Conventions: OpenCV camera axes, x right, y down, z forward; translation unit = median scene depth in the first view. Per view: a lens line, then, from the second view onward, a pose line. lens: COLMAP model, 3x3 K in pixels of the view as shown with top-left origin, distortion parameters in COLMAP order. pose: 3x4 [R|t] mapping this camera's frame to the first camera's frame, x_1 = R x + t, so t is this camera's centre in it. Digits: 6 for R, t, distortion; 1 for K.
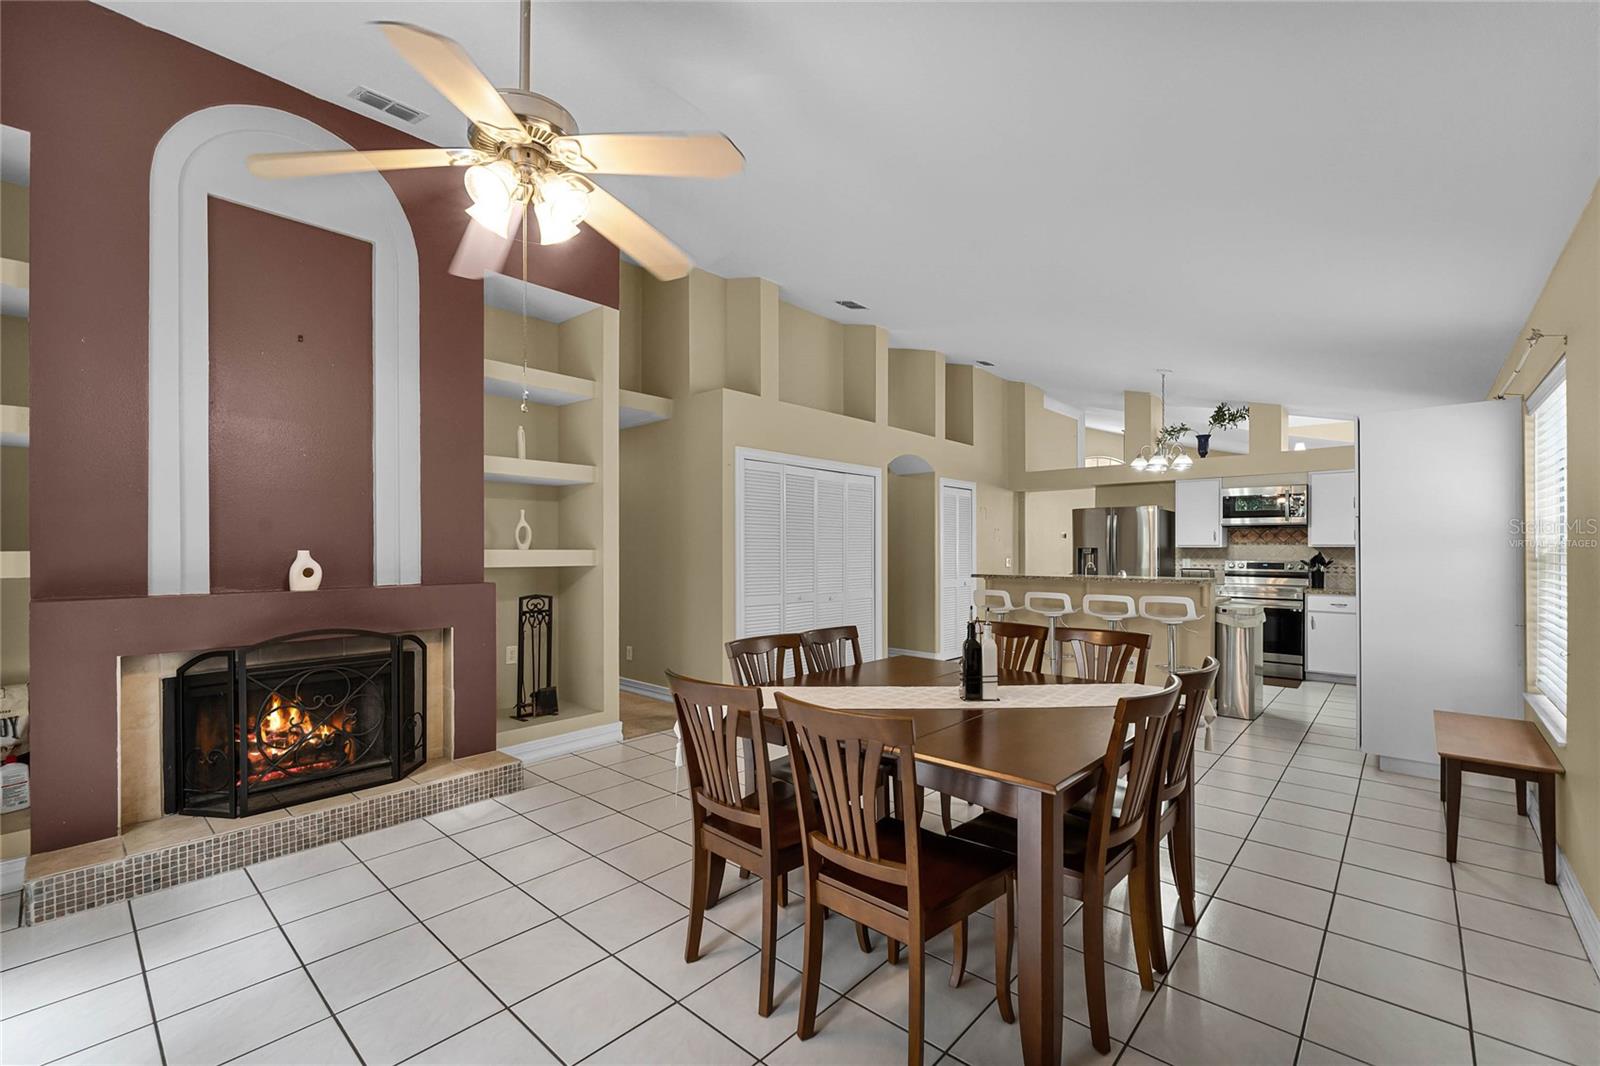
lens RADIAL K [[669.7, 0, 800.7], [0, 669.7, 553.3], [0, 0, 1]] dist [-0.000170, -0.000006]
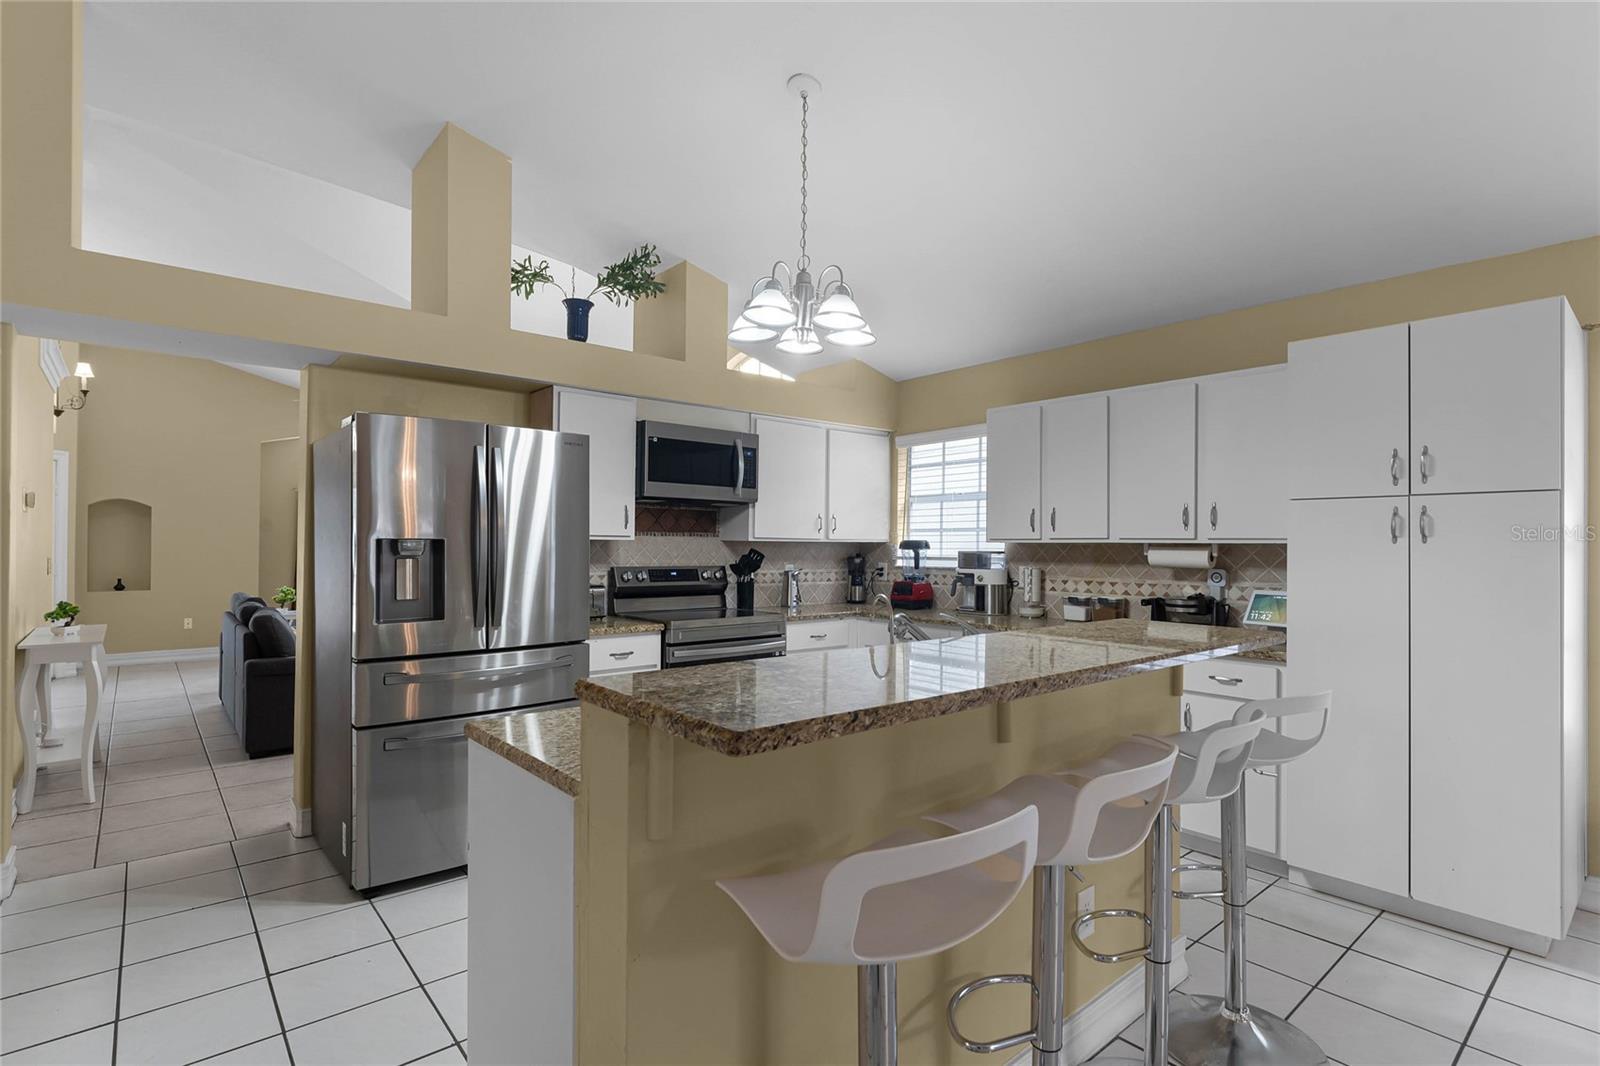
lens RADIAL K [[795.5, 0, 800.0], [0, 795.5, 533.0], [0, 0, 1]] dist [-0.001705, -0.000268]
pose [[0.122344, 0.010271, 0.992435, 0.069582], [-0.004443, 0.999942, -0.009801, -0.009387], [-0.992478, -0.003211, 0.122383, 0.813131]]
